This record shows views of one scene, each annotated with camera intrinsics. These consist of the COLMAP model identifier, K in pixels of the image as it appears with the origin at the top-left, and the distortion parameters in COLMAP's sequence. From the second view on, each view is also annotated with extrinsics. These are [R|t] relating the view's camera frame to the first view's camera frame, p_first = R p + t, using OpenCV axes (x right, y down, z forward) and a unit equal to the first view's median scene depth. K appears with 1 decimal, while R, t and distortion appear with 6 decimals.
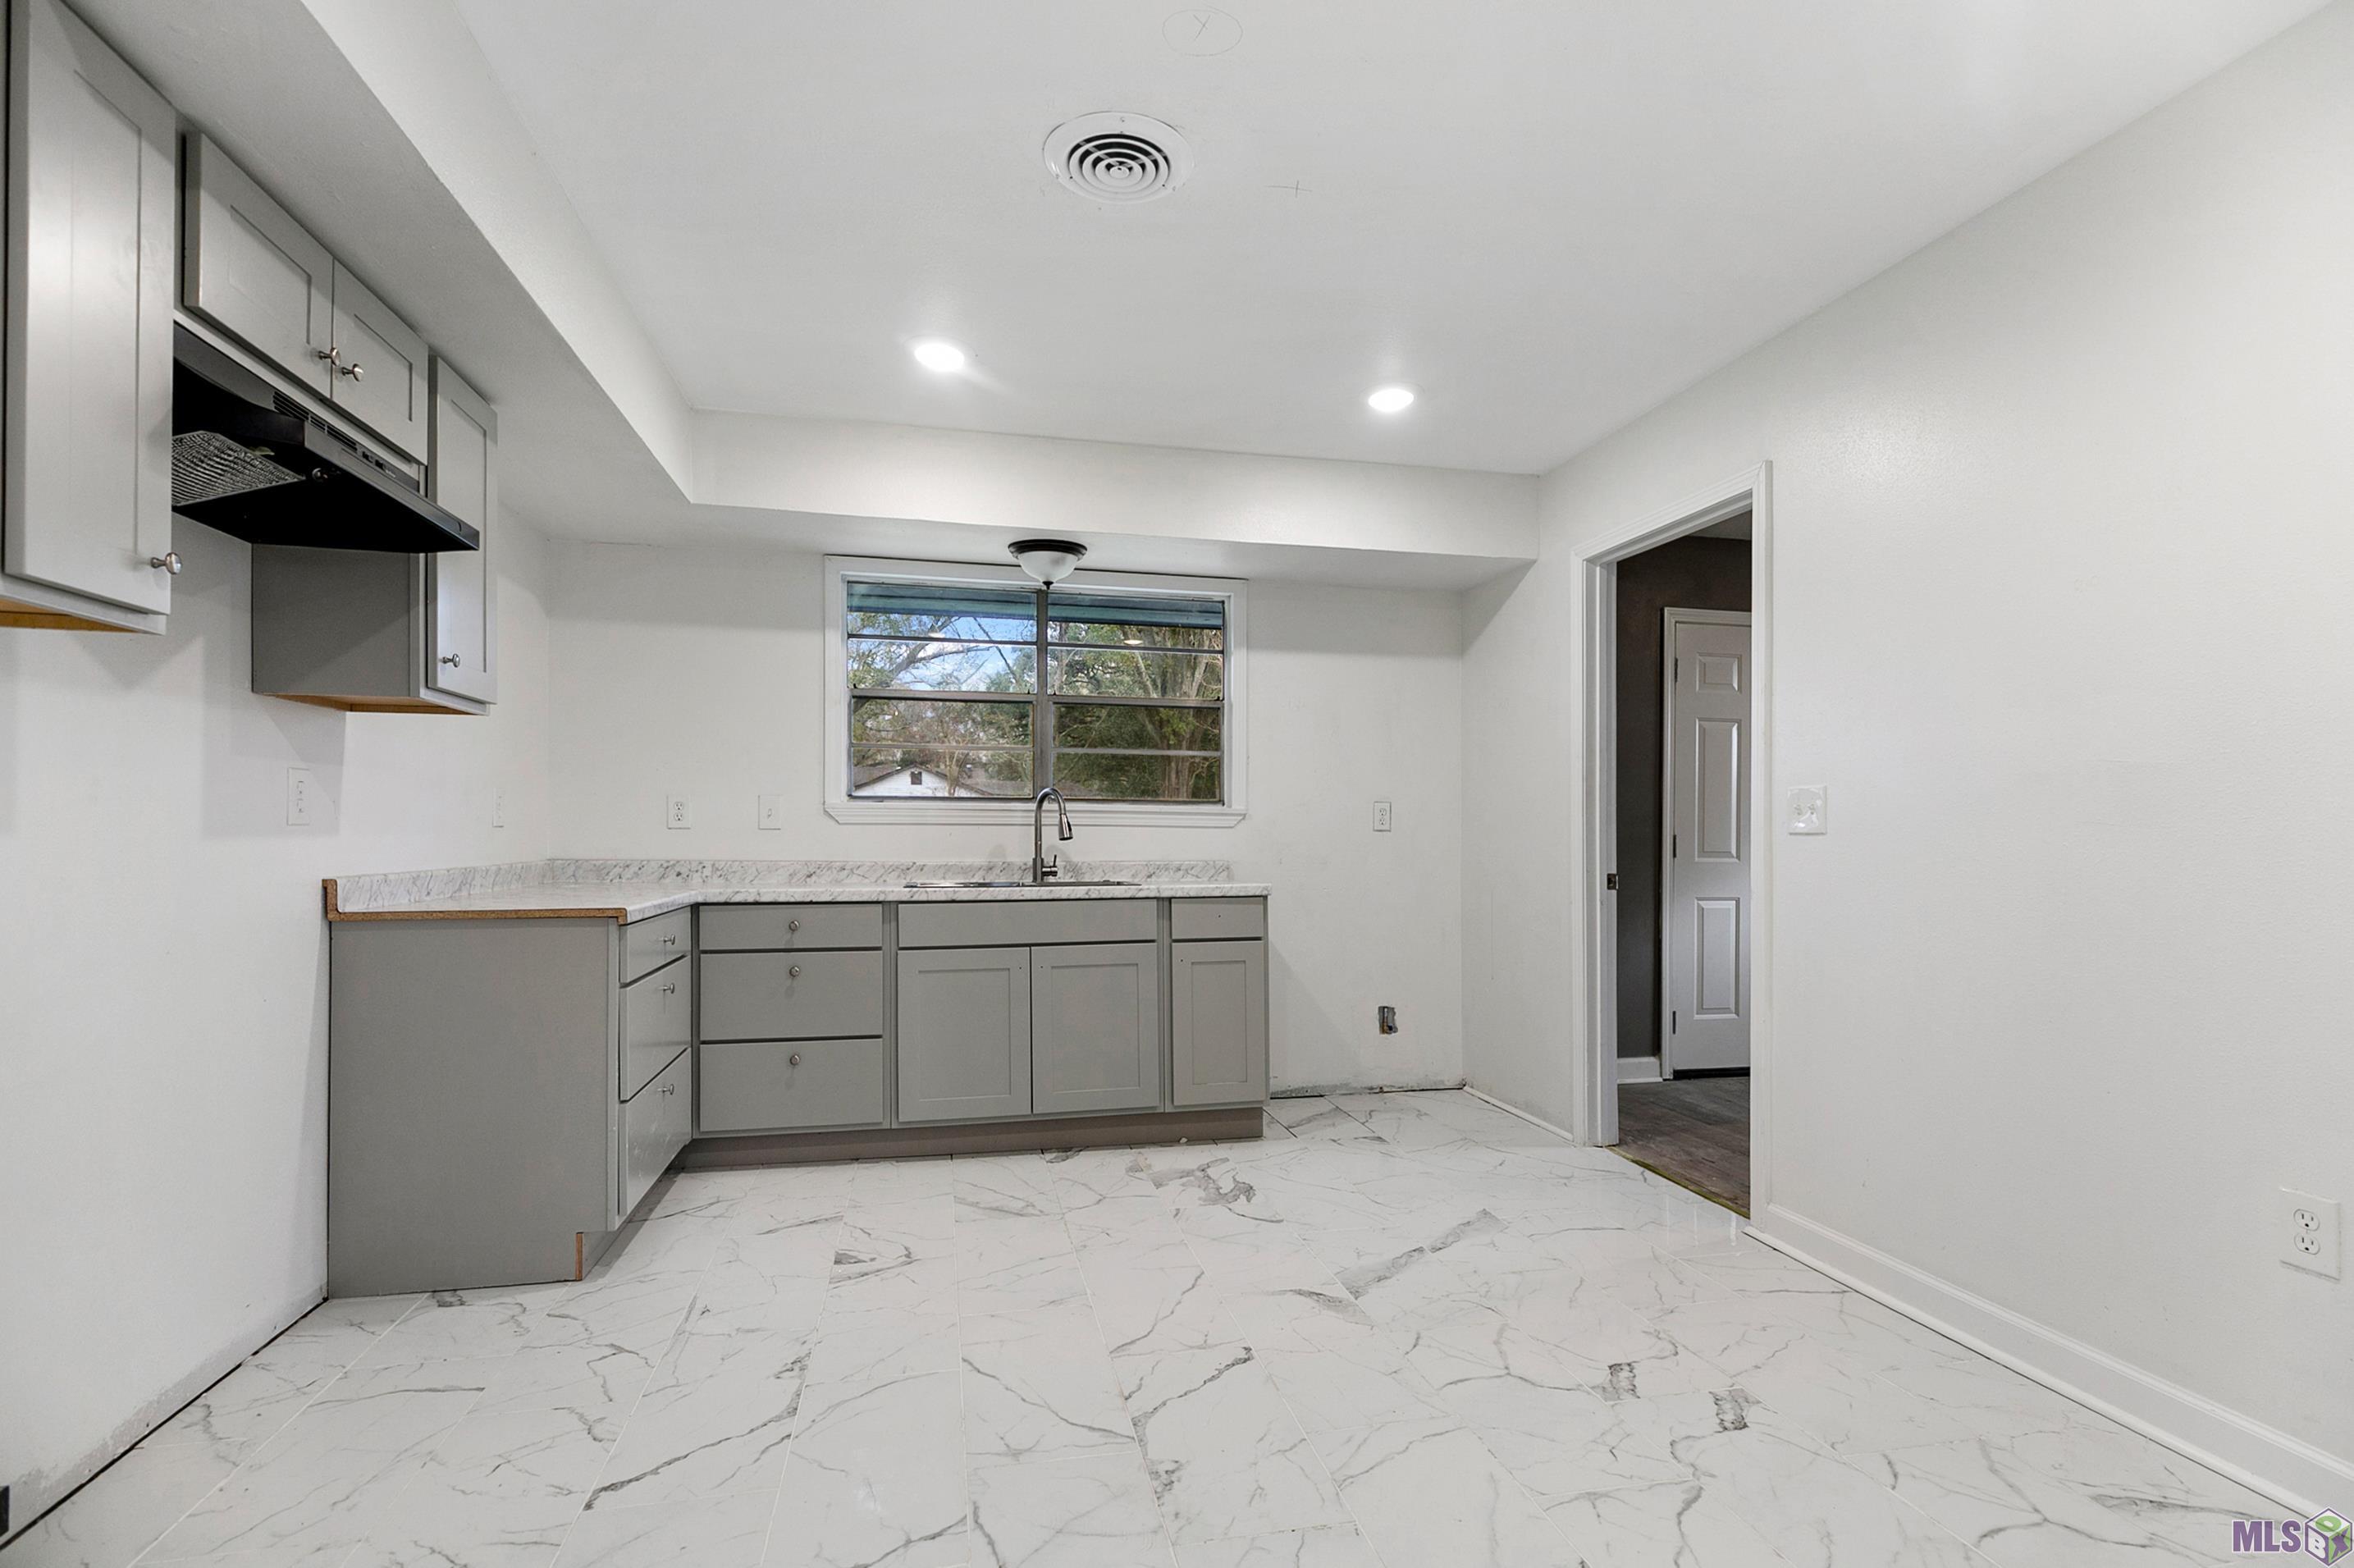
lens RADIAL K [[1088.2, 0, 1187.1], [0, 1088.2, 824.5], [0, 0, 1]] dist [0.000556, 0.000069]
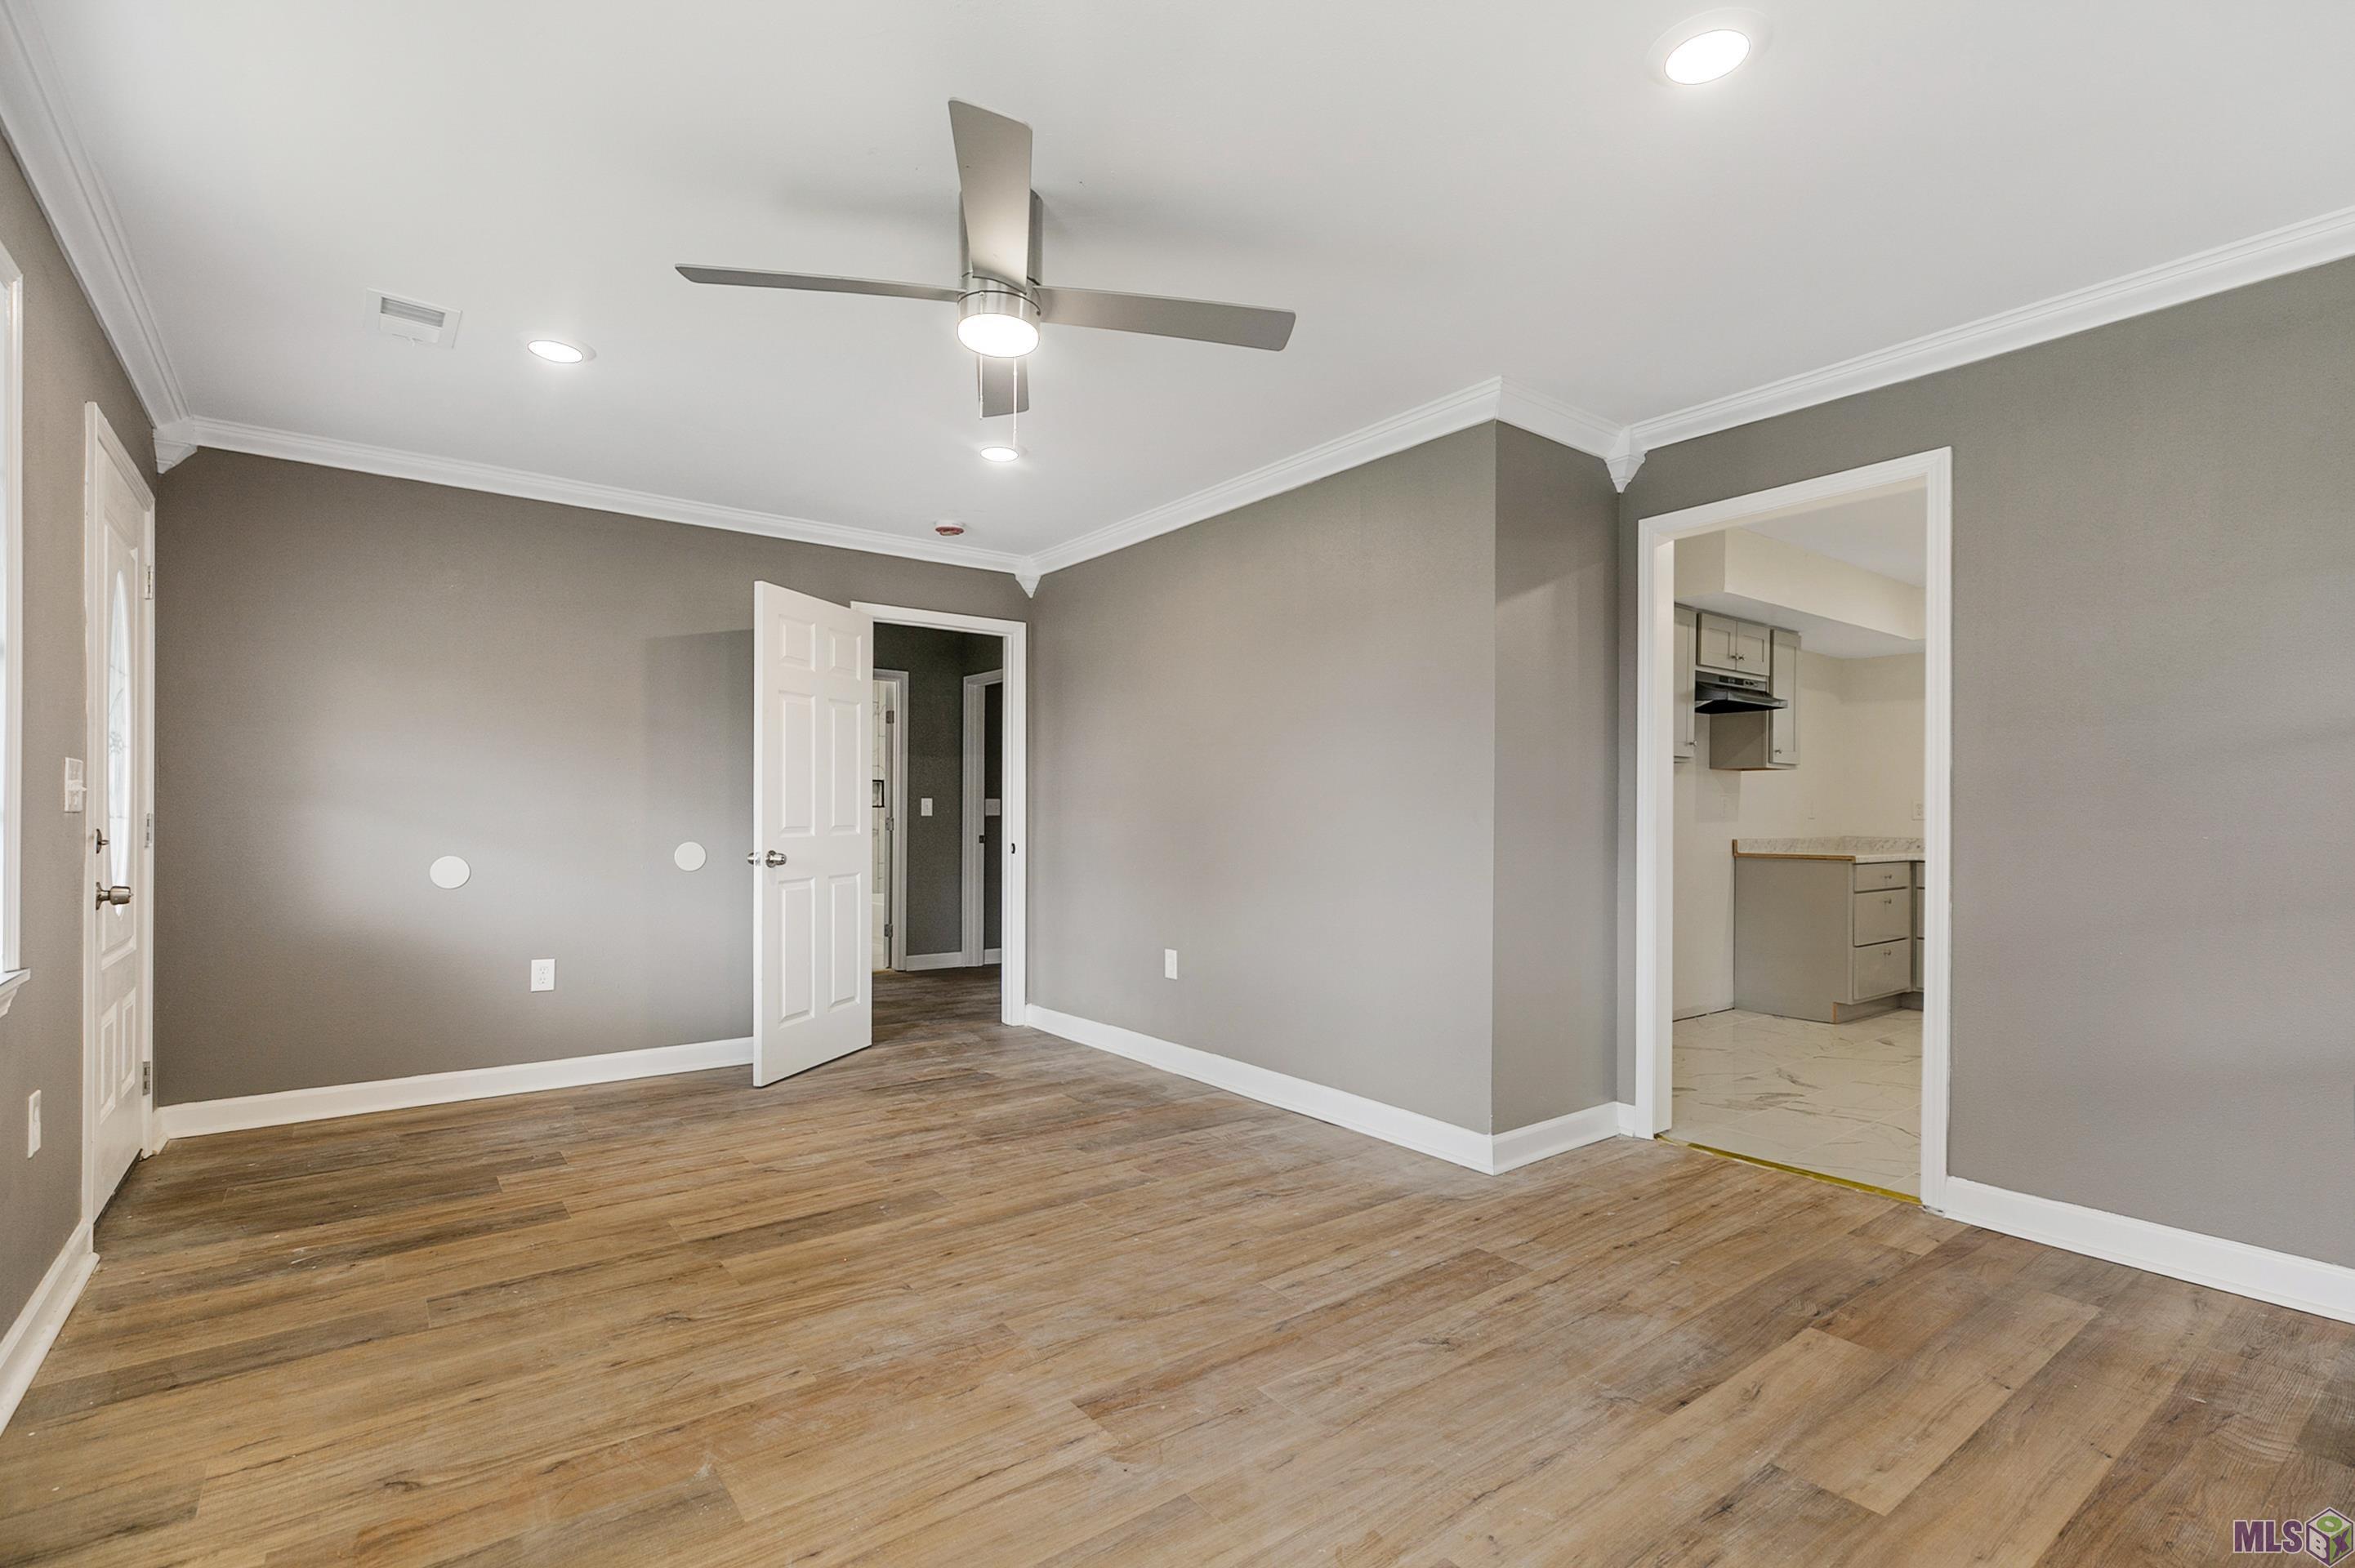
lens RADIAL K [[1088.5, 0, 1187.6], [0, 1088.5, 824.5], [0, 0, 1]] dist [0.000556, 0.000069]
pose [[0.421162, 0.008971, -0.906941, 0.942976], [-0.004059, 0.999960, 0.008007, 0.002588], [0.906976, 0.000309, 0.421182, -1.183035]]
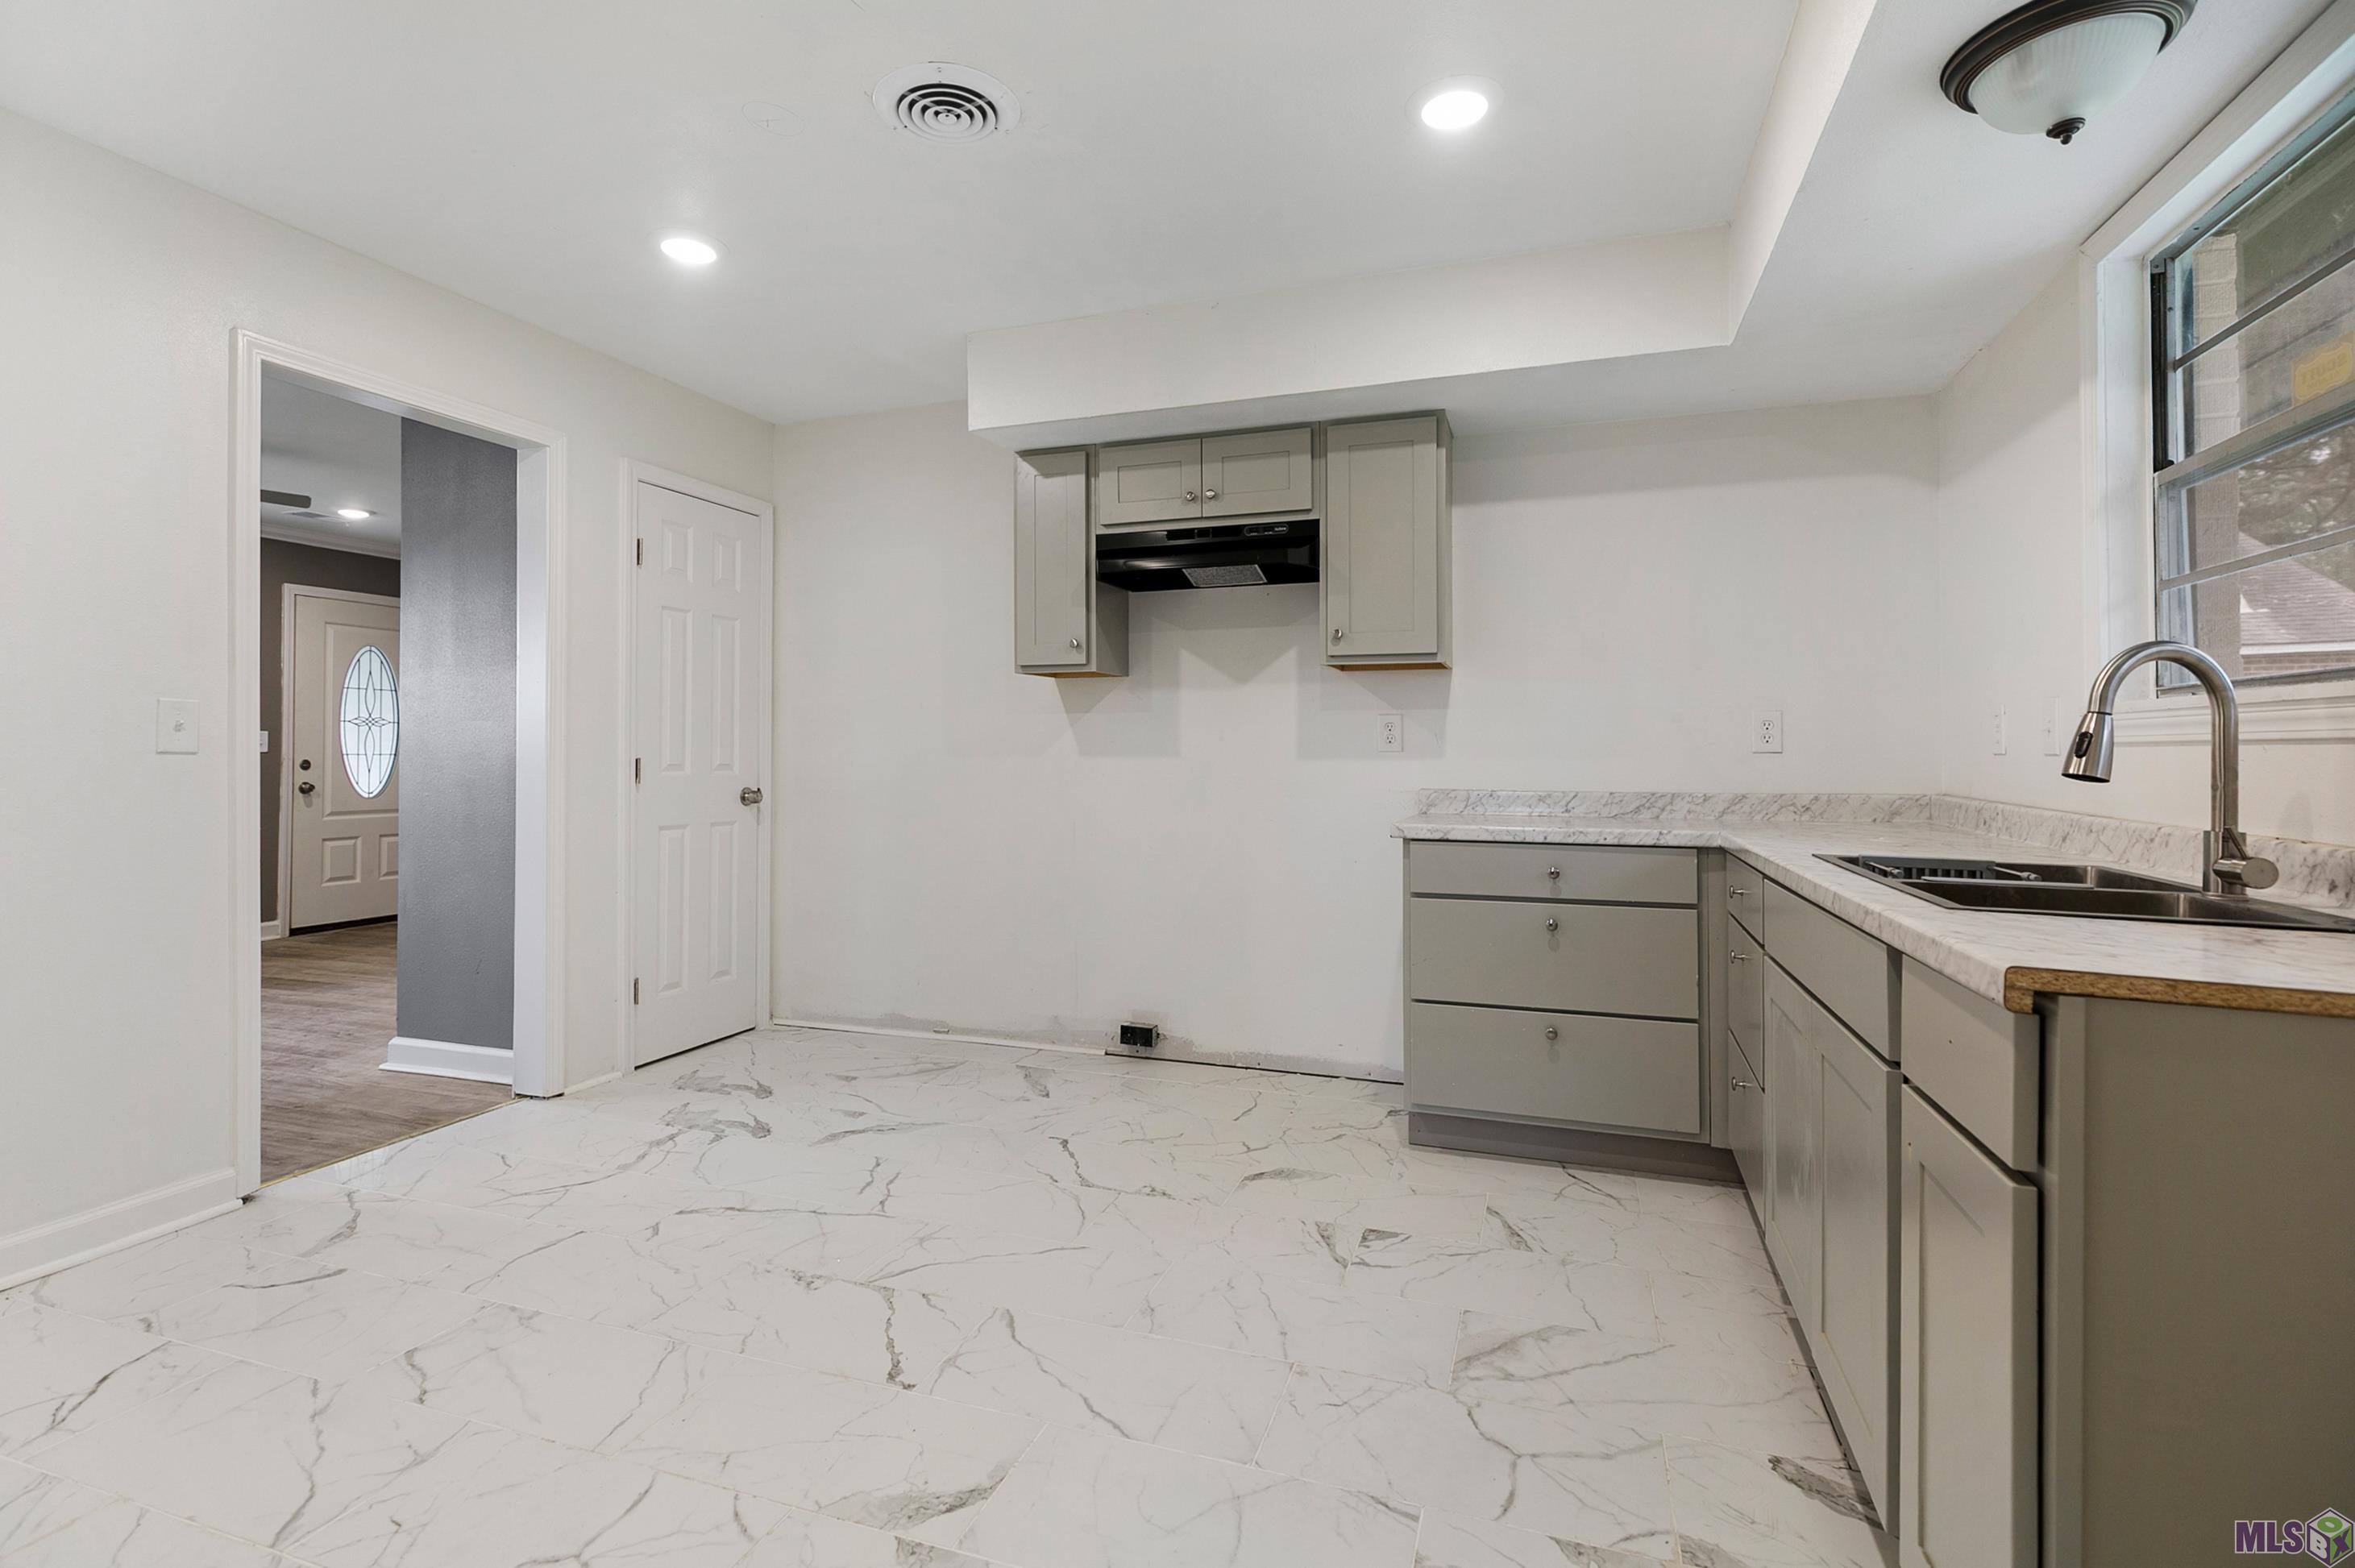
lens RADIAL K [[1098.4, 0, 1169.2], [0, 1098.4, 748.2], [0, 0, 1]] dist [0.000246, 0.000232]
pose [[-0.532883, -0.008709, -0.846144, 0.604000], [-0.001431, 0.999955, -0.009390, 0.010210], [0.846188, -0.003793, -0.532872, 1.487442]]
